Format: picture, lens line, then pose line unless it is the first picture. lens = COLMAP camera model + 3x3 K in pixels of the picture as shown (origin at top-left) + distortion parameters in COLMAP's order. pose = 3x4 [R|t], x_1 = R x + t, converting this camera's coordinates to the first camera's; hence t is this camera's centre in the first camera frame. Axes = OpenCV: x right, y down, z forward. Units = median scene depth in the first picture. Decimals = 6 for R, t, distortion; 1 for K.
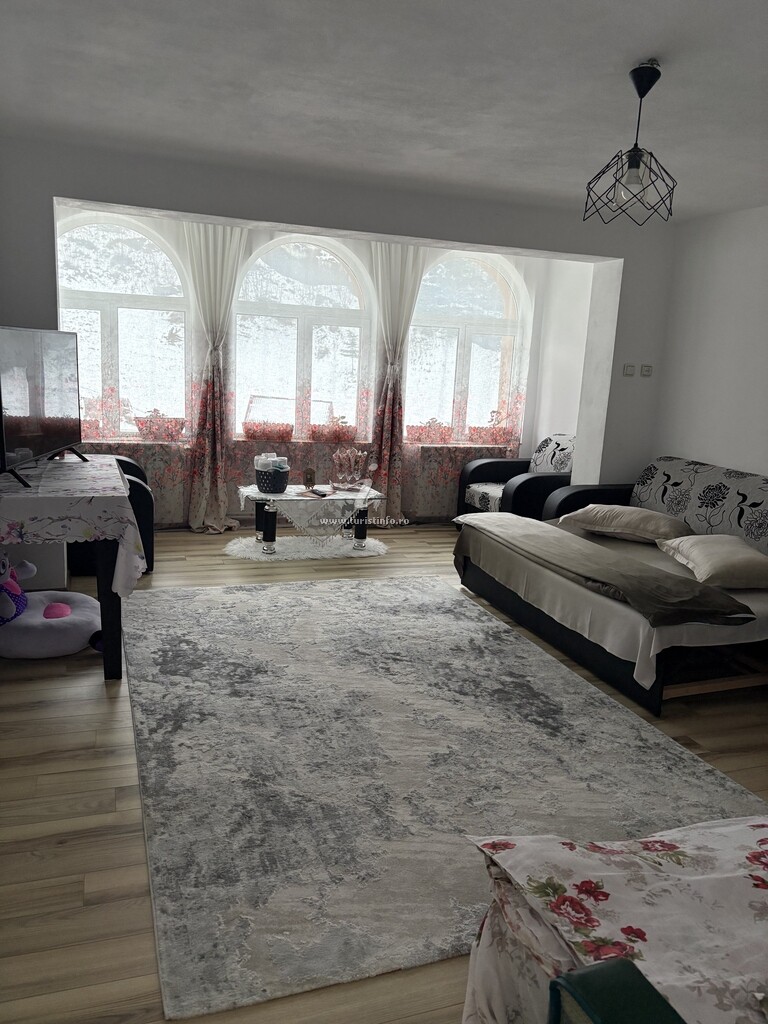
lens RADIAL K [[773.3, 0, 380.8], [0, 773.3, 520.6], [0, 0, 1]] dist [0.067513, -0.069241]
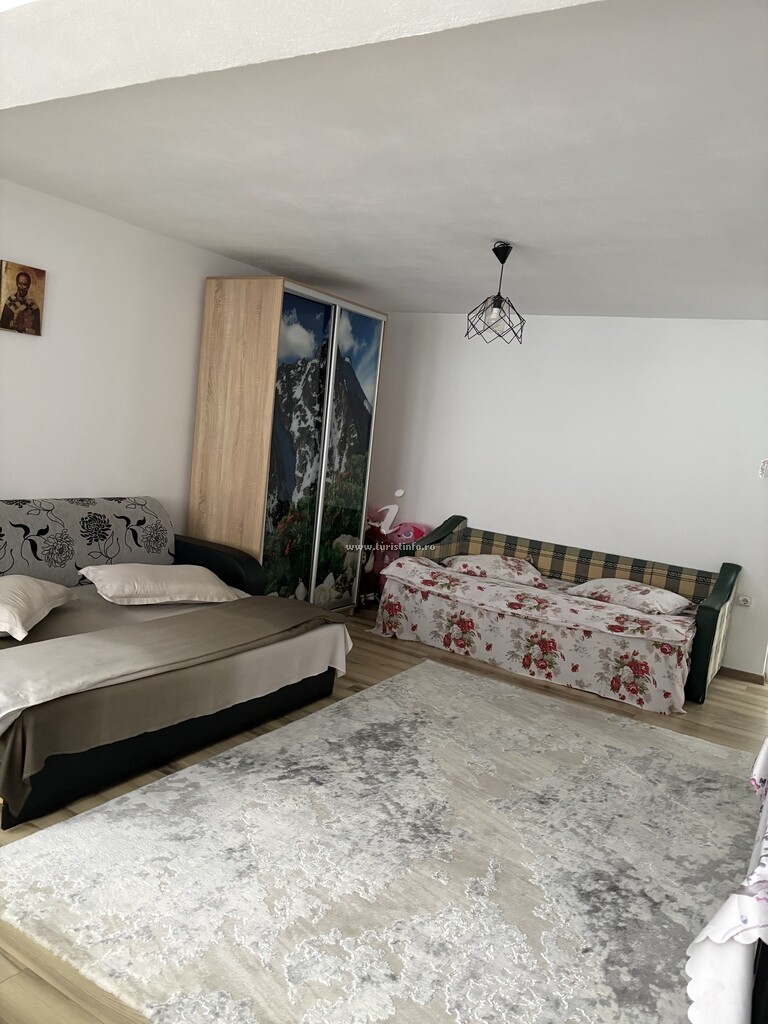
lens RADIAL K [[773.3, 0, 380.8], [0, 773.3, 520.6], [0, 0, 1]] dist [0.067513, -0.069241]
pose [[-0.611966, -0.219303, 0.759871, -0.486402], [0.021258, 0.955878, 0.292992, -0.319023], [-0.790598, 0.195455, -0.580303, 1.348556]]
